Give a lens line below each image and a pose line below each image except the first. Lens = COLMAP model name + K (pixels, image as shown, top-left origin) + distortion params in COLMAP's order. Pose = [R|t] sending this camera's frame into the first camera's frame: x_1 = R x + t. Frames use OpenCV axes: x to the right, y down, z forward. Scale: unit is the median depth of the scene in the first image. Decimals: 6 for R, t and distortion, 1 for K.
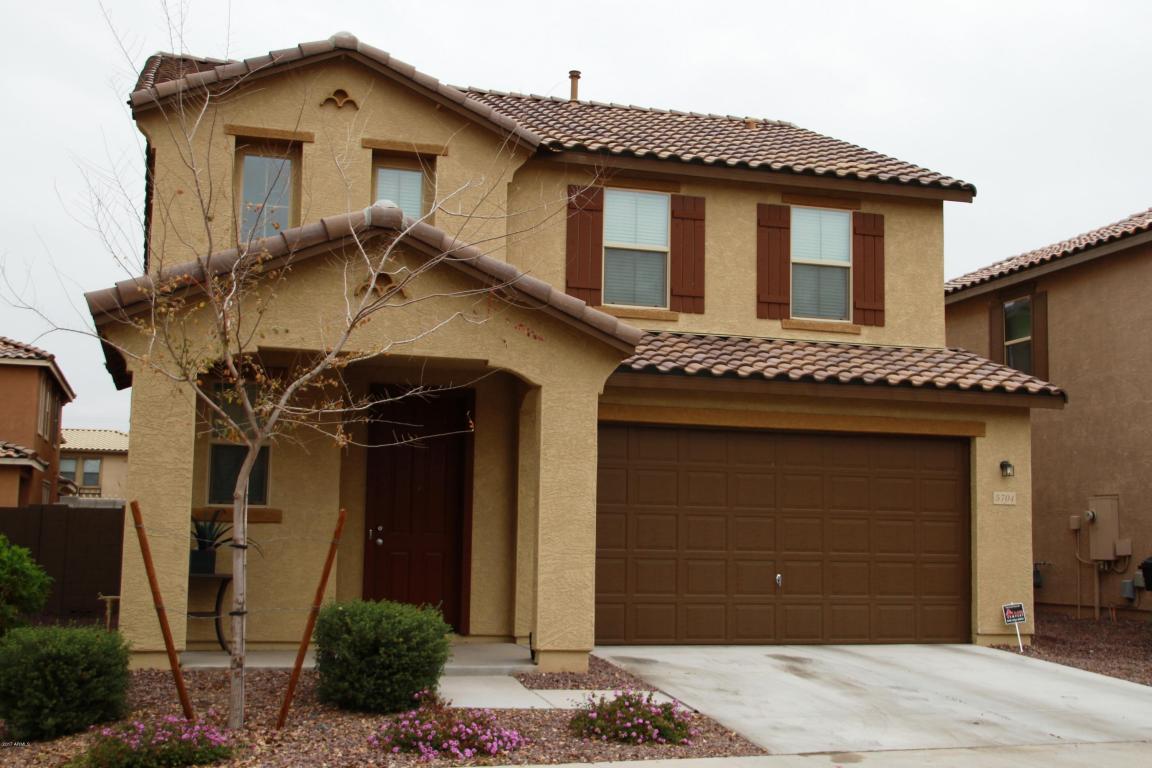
lens RADIAL K [[1373.6, 0, 576.0], [0, 1373.6, 384.0], [0, 0, 1]] dist [-0.016293, 0.011808]
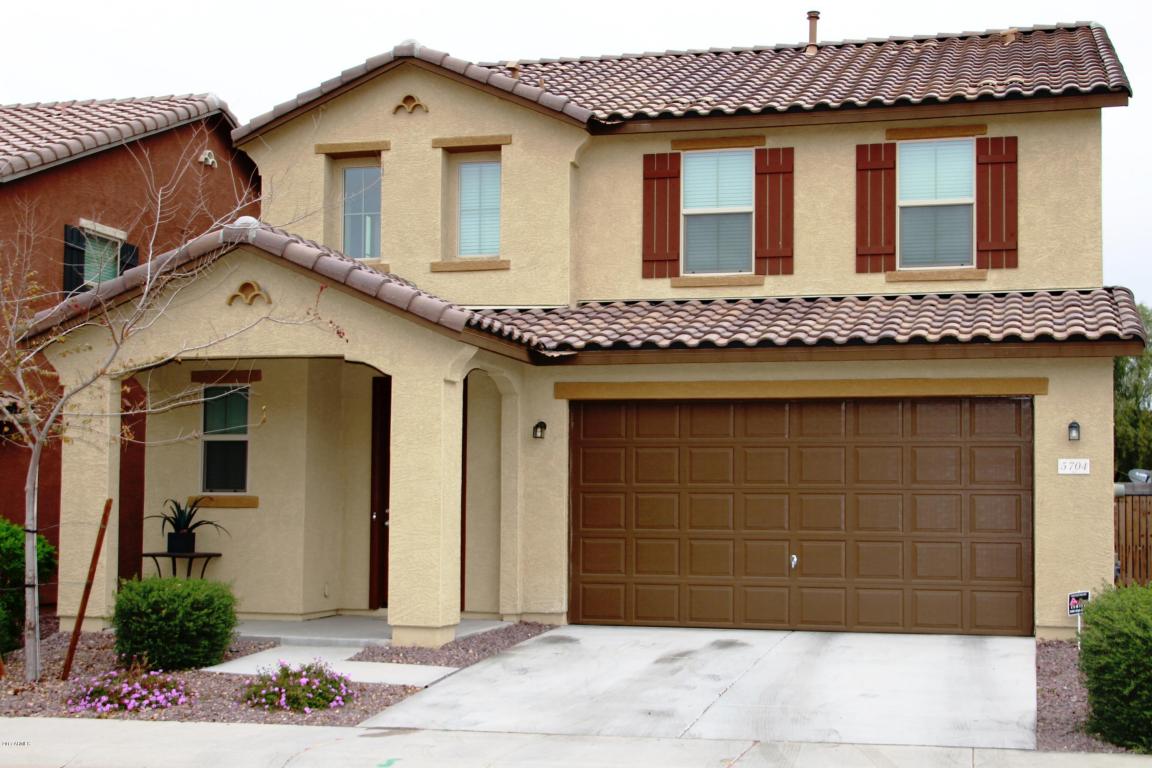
lens RADIAL K [[1470.2, 0, 576.1], [0, 1470.2, 414.3], [0, 0, 1]] dist [0.015180, 0.031819]
pose [[0.868621, -0.043220, -0.493589, 0.485082], [0.065013, 0.997517, 0.027066, 0.007181], [0.491194, -0.055600, 0.869274, 0.067047]]
